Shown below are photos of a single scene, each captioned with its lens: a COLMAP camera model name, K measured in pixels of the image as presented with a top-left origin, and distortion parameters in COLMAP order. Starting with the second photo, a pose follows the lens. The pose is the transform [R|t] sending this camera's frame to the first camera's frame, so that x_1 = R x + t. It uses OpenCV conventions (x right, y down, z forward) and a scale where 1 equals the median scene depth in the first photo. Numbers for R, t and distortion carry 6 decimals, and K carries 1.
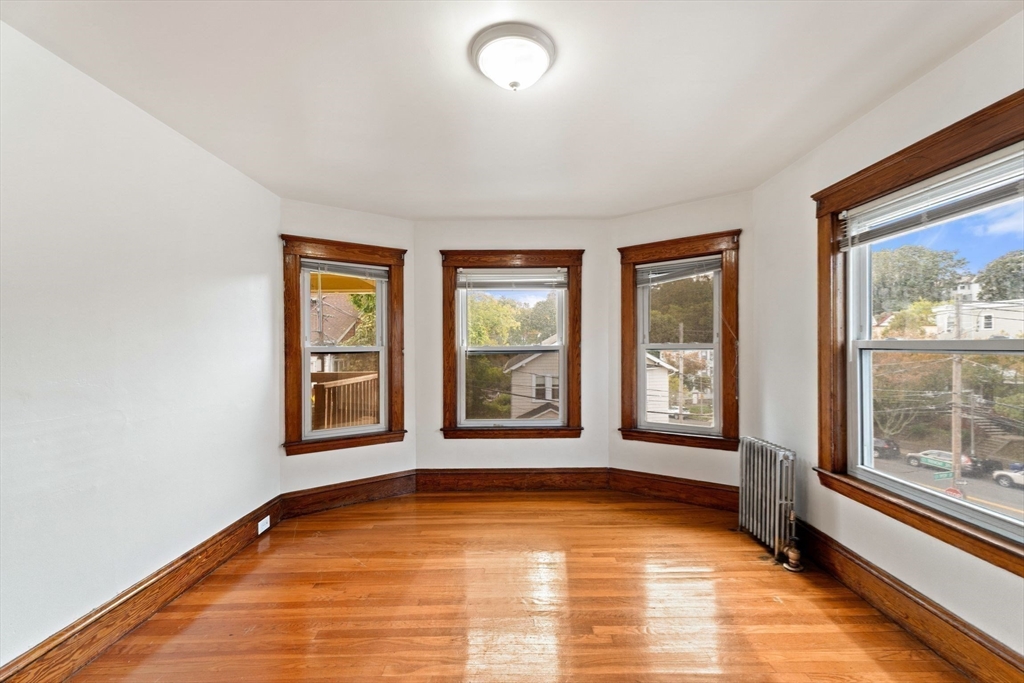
lens RADIAL K [[428.8, 0, 514.5], [0, 428.8, 338.8], [0, 0, 1]] dist [0.001360, -0.000120]
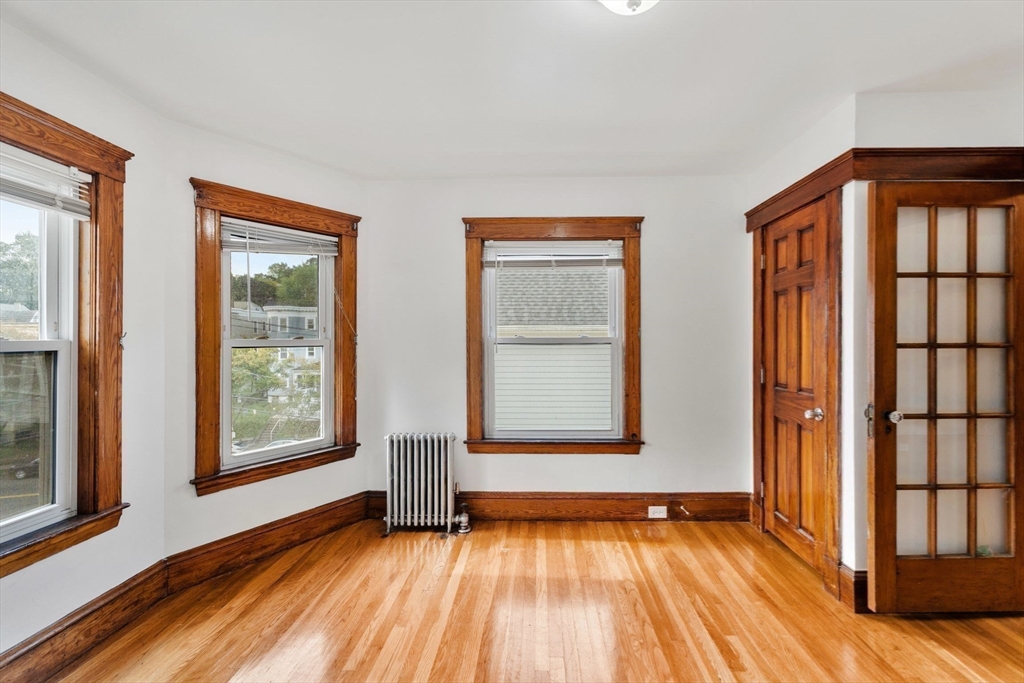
lens RADIAL K [[436.3, 0, 513.0], [0, 436.3, 347.8], [0, 0, 1]] dist [0.001996, 0.000506]
pose [[0.026125, -0.002972, 0.999654, -0.458129], [-0.006495, 0.999974, 0.003143, 0.024566], [-0.999638, -0.006575, 0.026105, 0.705676]]
